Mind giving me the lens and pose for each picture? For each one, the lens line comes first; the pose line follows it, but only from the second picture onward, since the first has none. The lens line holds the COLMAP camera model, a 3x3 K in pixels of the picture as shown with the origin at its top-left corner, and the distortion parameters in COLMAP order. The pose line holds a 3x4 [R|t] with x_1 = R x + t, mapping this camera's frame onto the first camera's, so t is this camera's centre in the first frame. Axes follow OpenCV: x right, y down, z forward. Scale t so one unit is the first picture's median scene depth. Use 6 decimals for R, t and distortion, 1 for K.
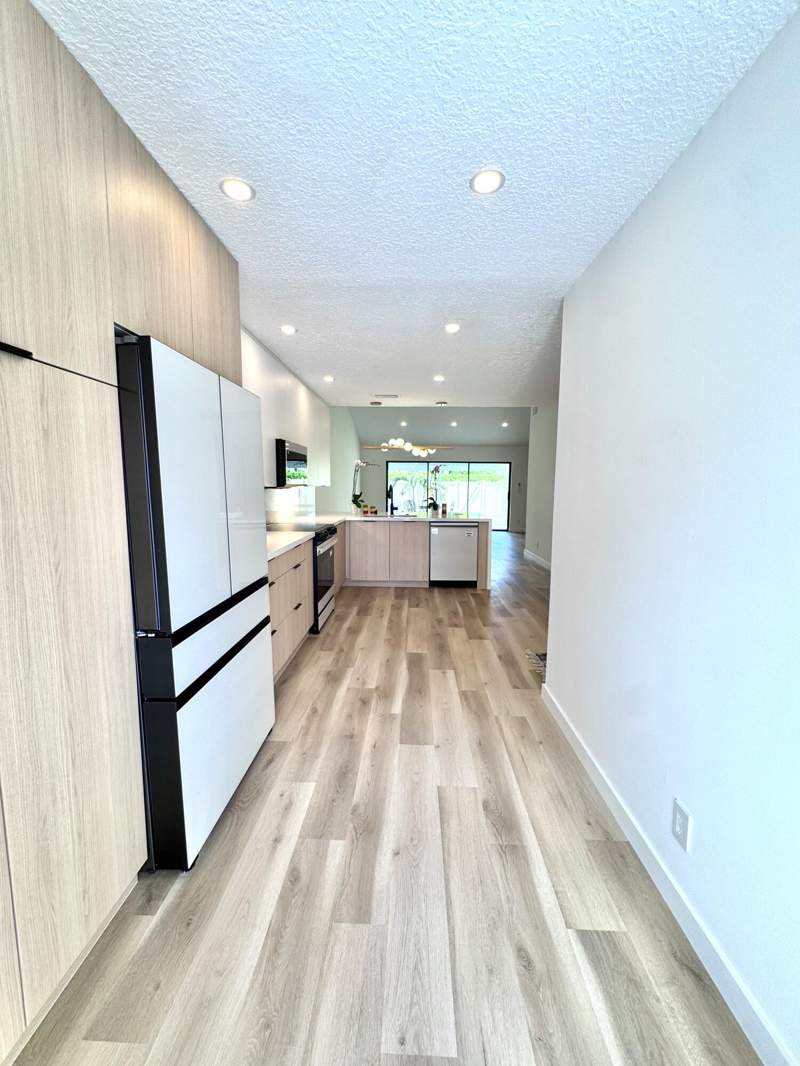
lens RADIAL K [[429.4, 0, 400.4], [0, 429.4, 530.9], [0, 0, 1]] dist [-0.009118, 0.000358]
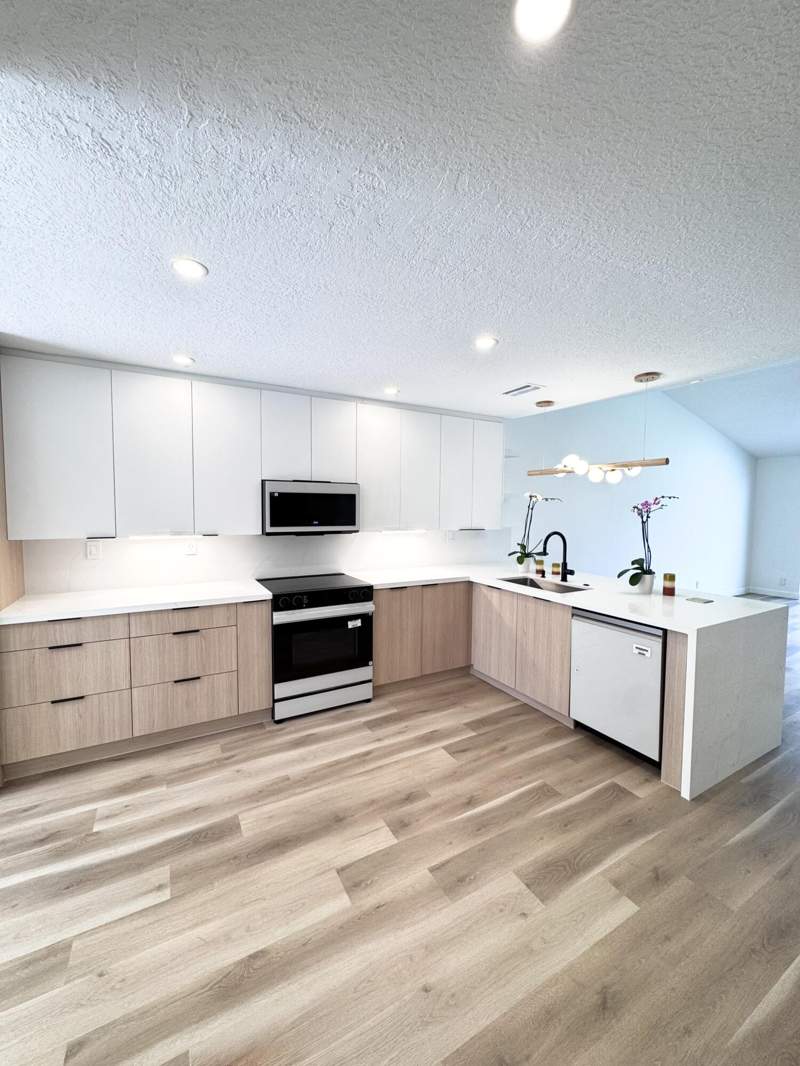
lens RADIAL K [[429.4, 0, 399.9], [0, 429.4, 532.0], [0, 0, 1]] dist [-0.009118, 0.000358]
pose [[0.522147, 0.044905, -0.851672, 0.541719], [-0.100242, 0.994922, -0.008999, -0.115155], [0.846944, 0.090072, 0.523997, 0.716811]]
